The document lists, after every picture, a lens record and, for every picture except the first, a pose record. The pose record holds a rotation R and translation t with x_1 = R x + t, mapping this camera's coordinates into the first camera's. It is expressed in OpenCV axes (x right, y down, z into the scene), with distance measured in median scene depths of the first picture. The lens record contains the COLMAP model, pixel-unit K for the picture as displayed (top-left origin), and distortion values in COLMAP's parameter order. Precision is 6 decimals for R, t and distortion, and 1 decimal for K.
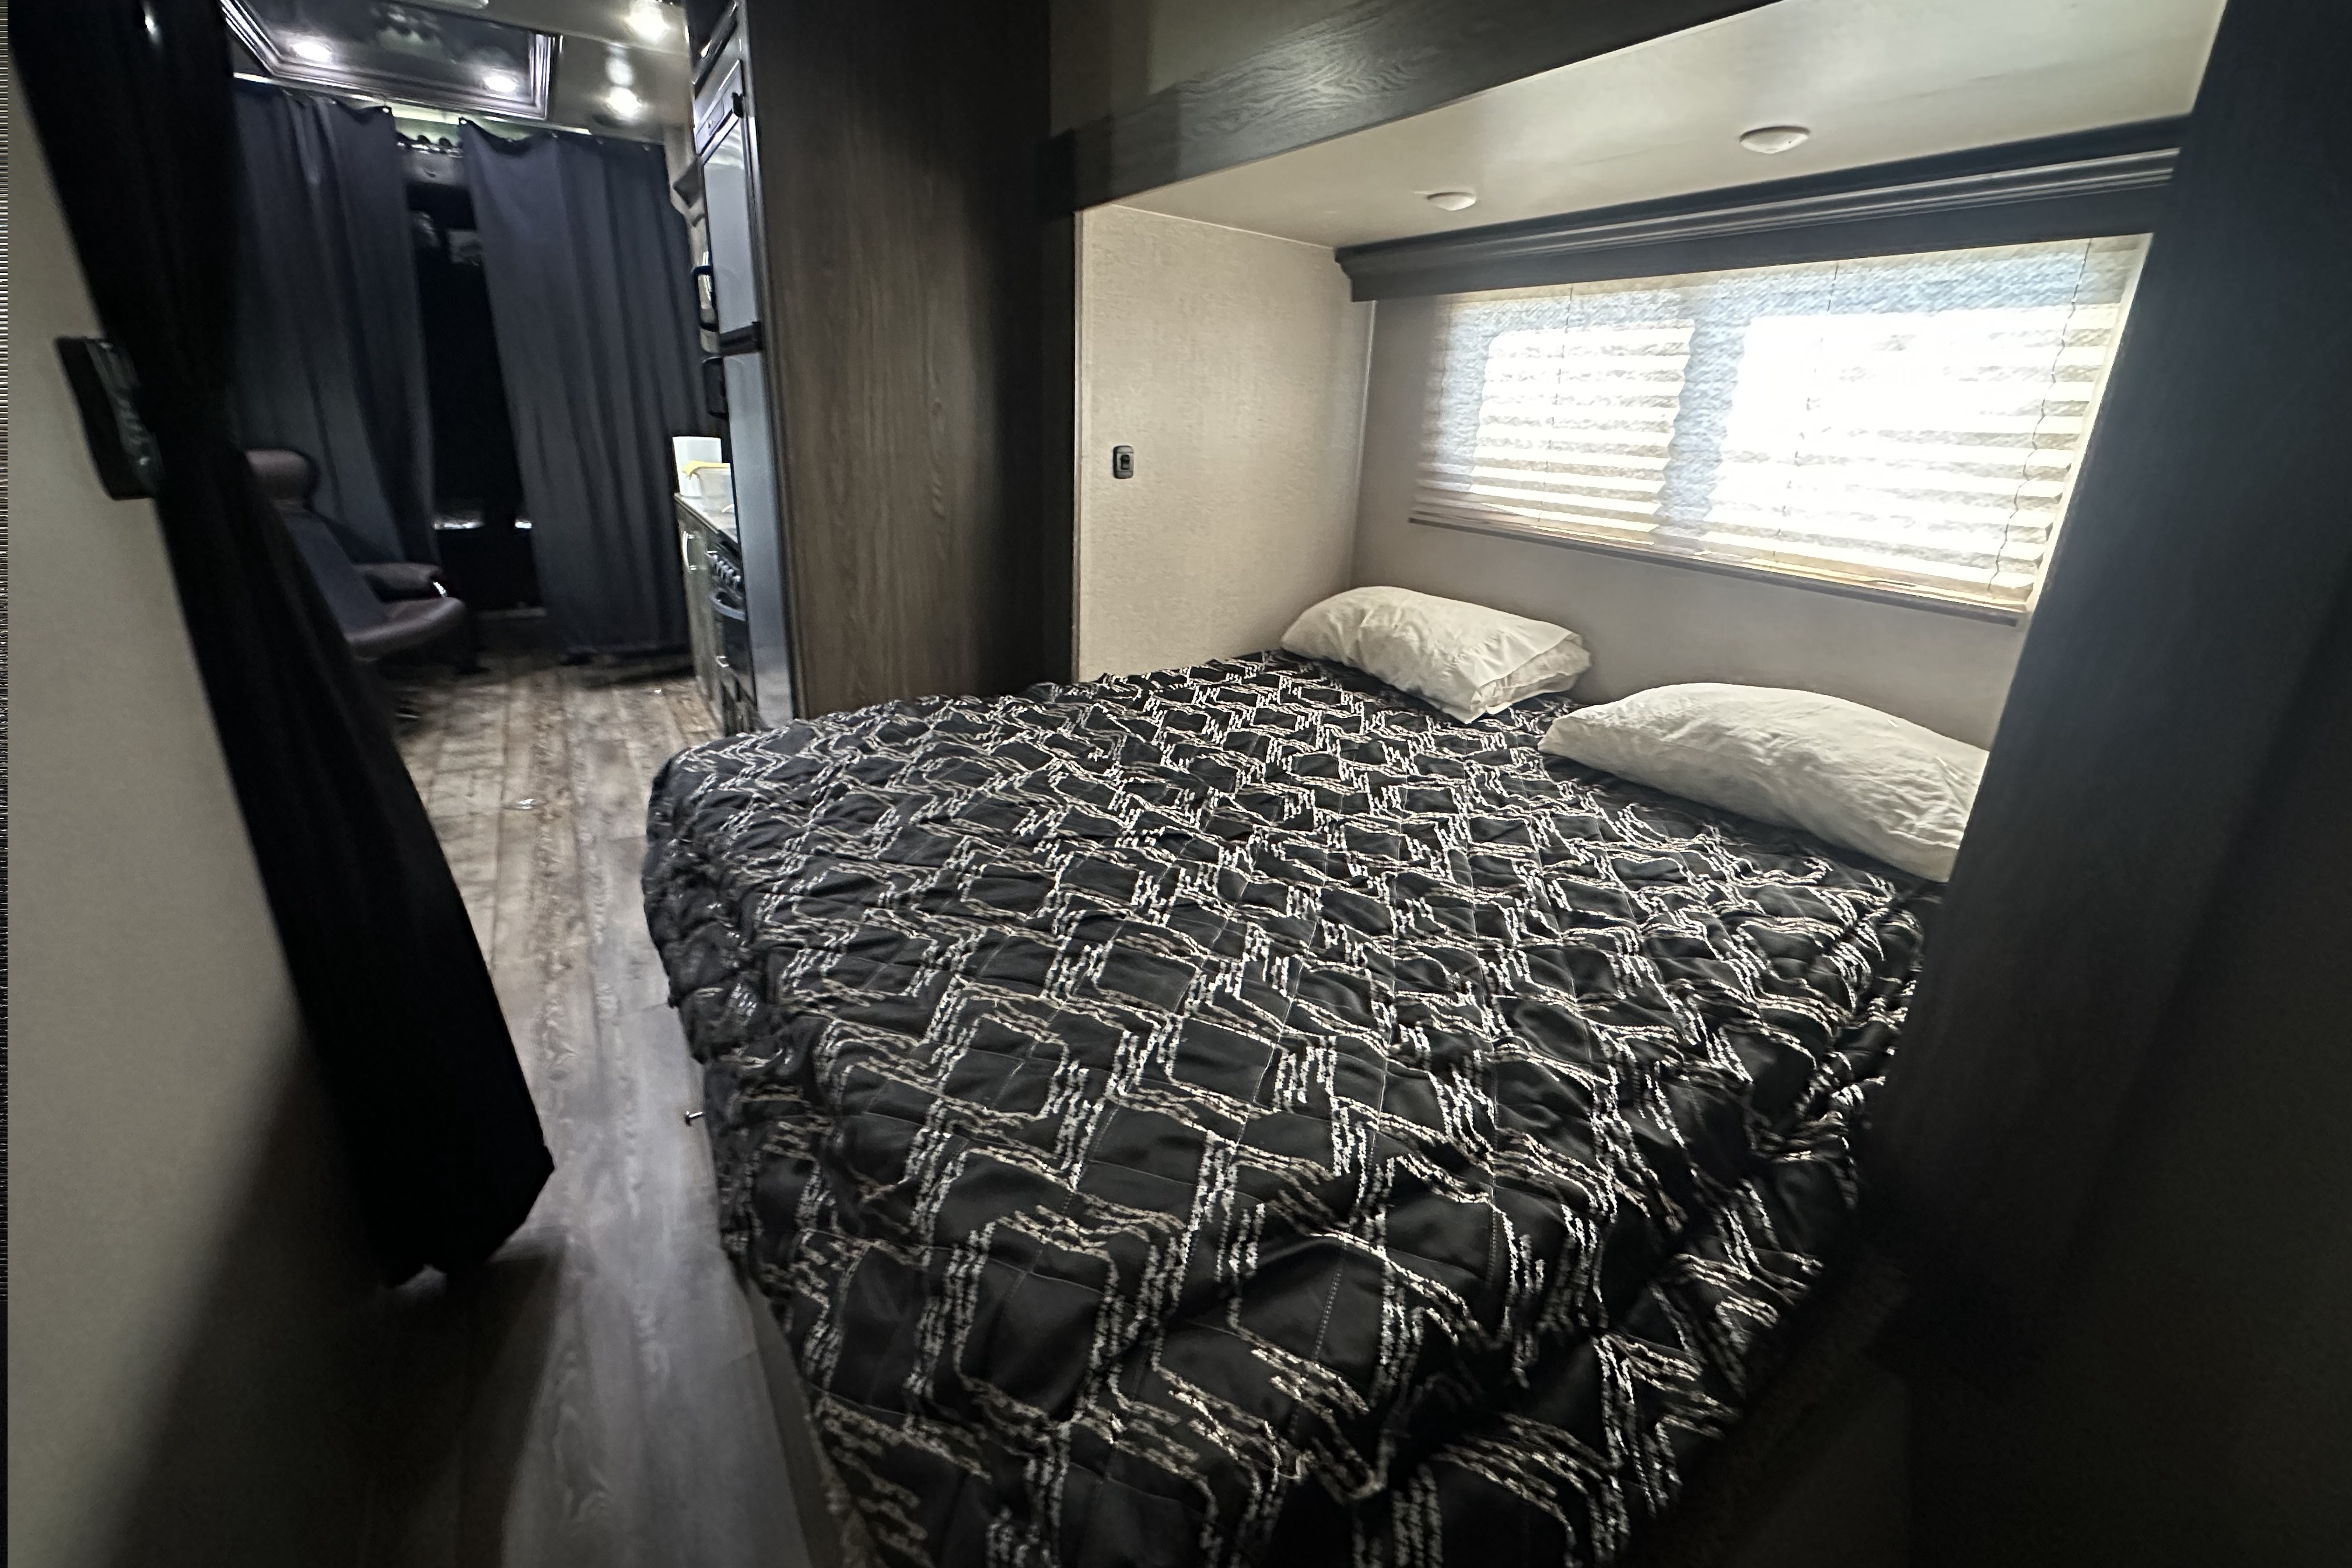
lens RADIAL K [[925.7, 0, 1170.1], [0, 925.7, 775.7], [0, 0, 1]] dist [-0.012912, 0.000284]
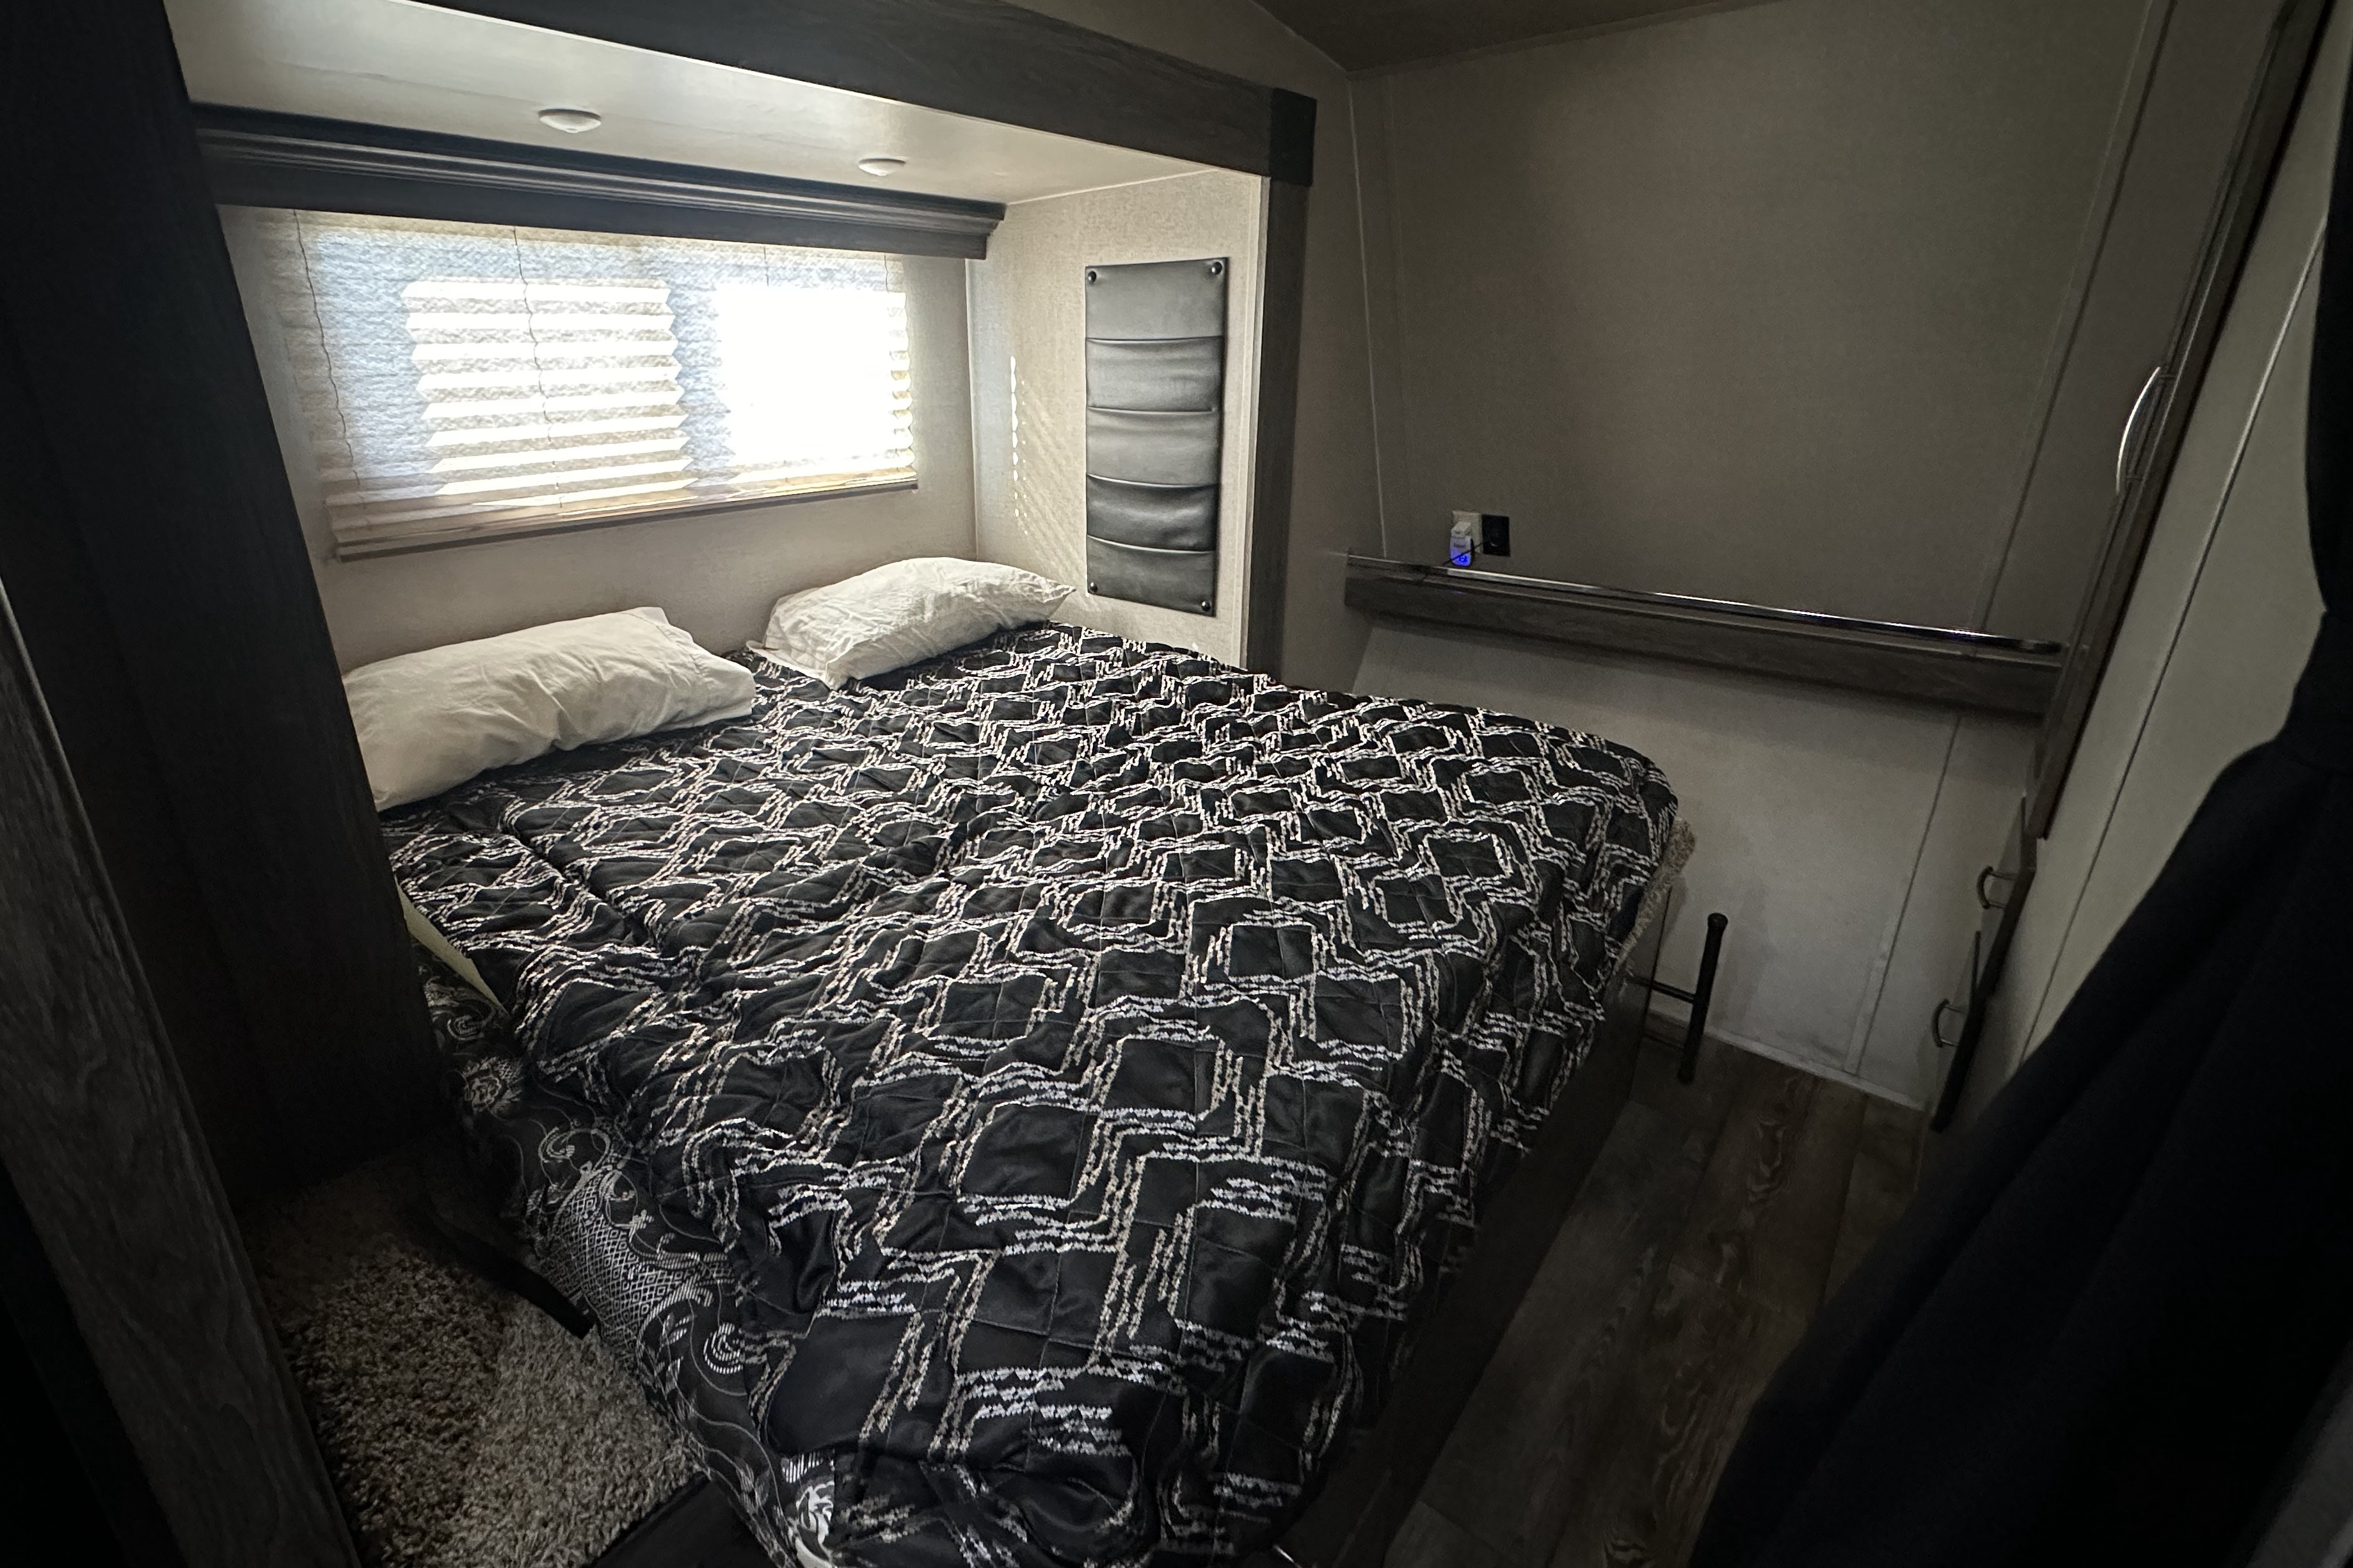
lens RADIAL K [[926.0, 0, 1170.6], [0, 926.0, 775.7], [0, 0, 1]] dist [-0.012912, 0.000284]
pose [[-0.296141, -0.443395, 0.845991, -0.706833], [0.334953, 0.781263, 0.526721, -0.400677], [-0.894487, 0.439351, -0.082847, 0.792294]]
